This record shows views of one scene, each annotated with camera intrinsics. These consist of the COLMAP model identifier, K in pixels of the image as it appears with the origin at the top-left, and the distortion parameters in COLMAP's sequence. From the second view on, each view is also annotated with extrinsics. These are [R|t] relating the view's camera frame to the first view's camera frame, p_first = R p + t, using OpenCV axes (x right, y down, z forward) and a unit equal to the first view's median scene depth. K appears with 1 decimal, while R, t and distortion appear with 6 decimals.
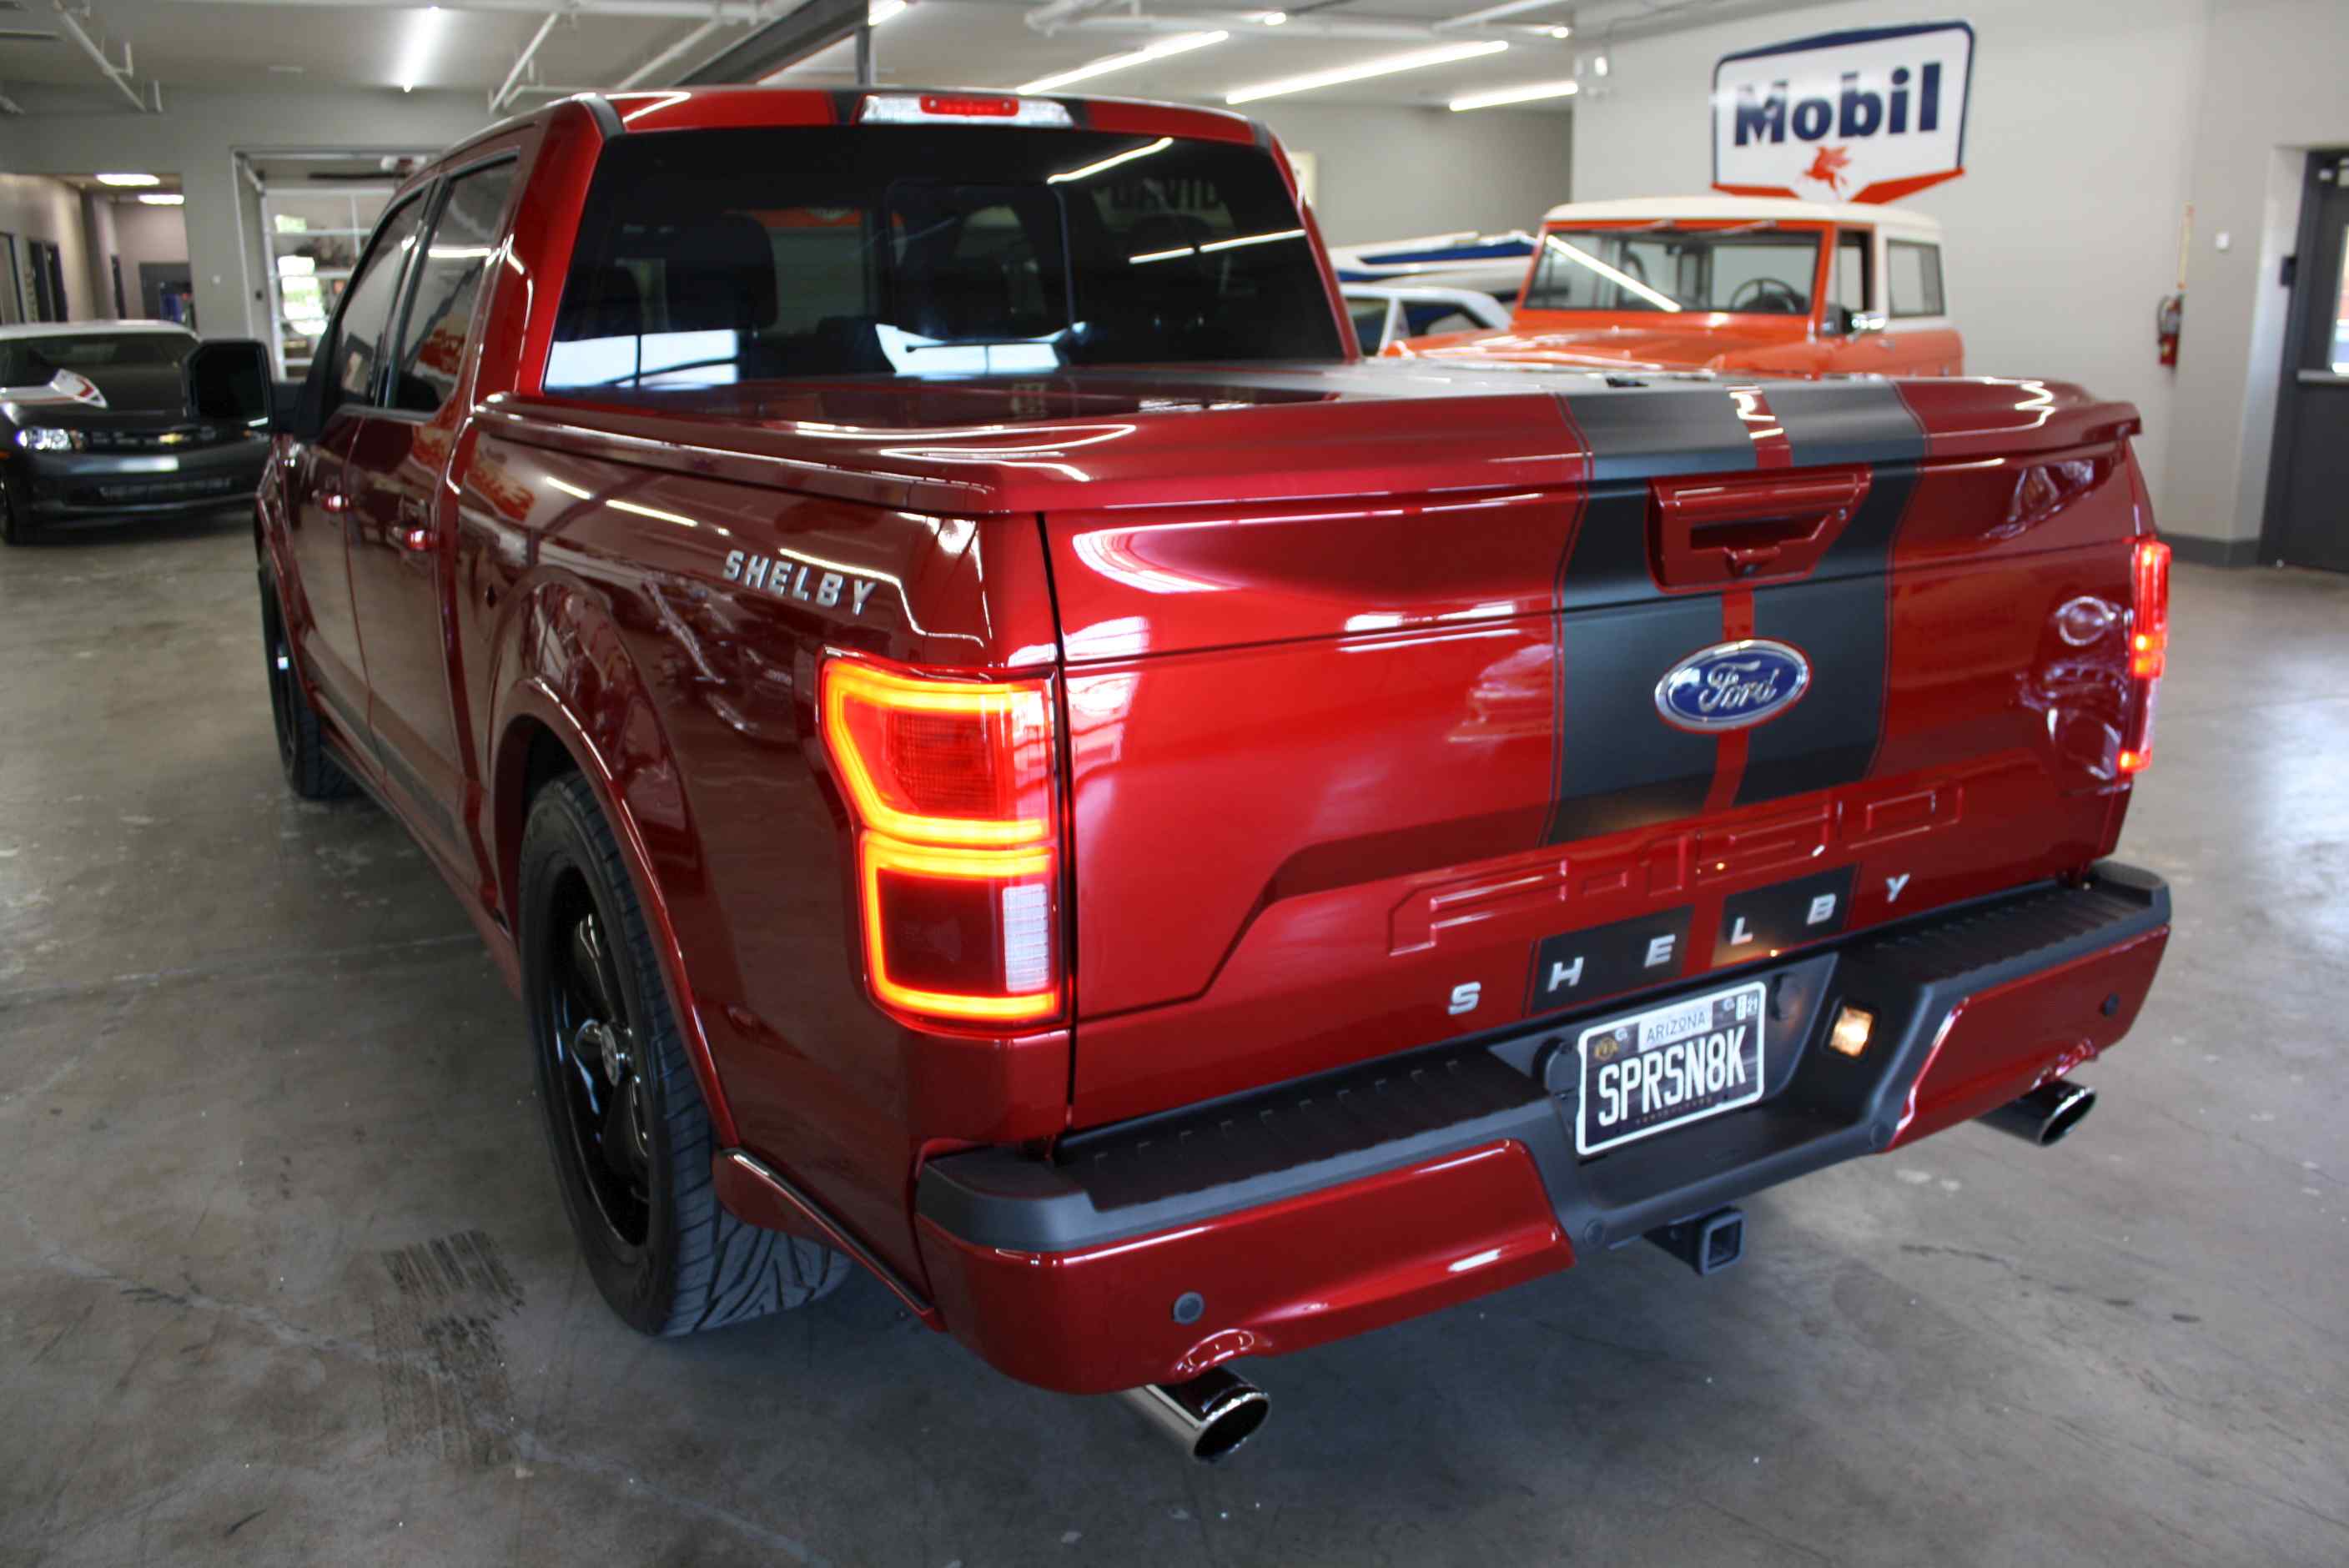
lens RADIAL K [[1997.2, 0, 1192.2], [0, 1997.2, 794.1], [0, 0, 1]] dist [-0.162954, 0.143951]
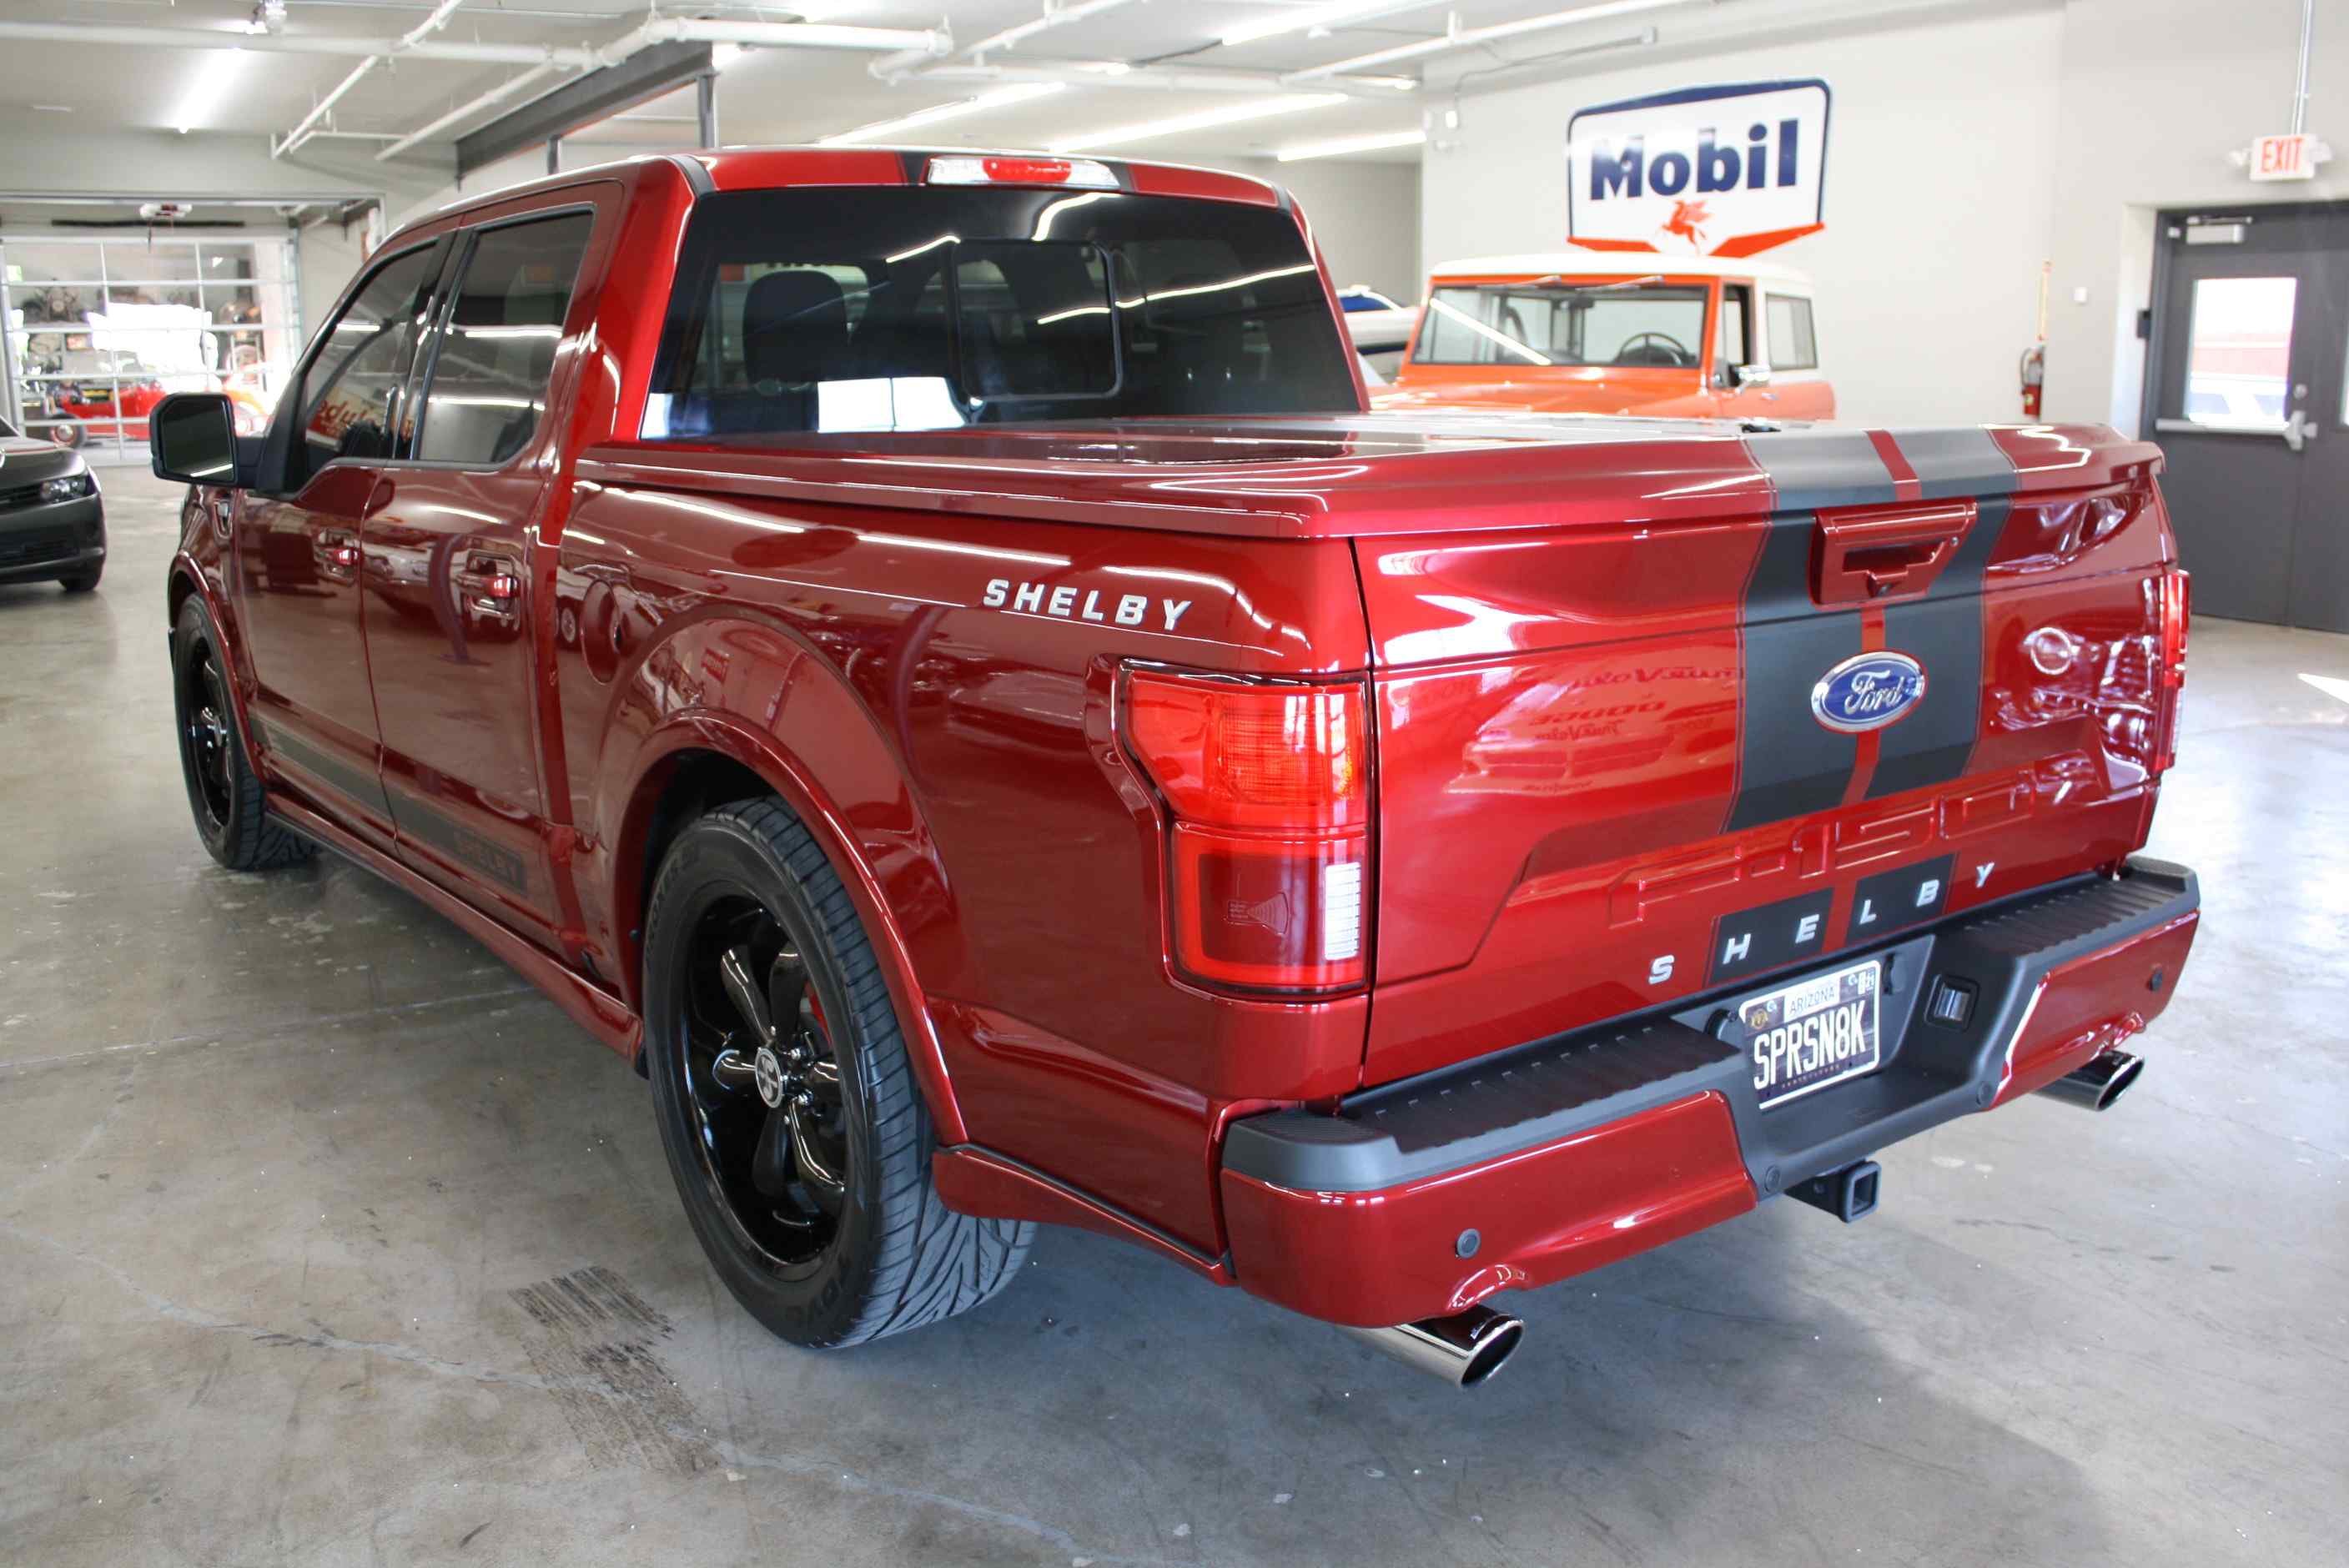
lens RADIAL K [[2116.4, 0, 1185.5], [0, 2116.4, 786.9], [0, 0, 1]] dist [-0.157834, 0.152188]
pose [[0.994939, -0.019706, 0.098533, -0.197683], [0.023947, 0.998829, -0.042044, 0.034131], [-0.097589, 0.044191, 0.994245, -0.129468]]
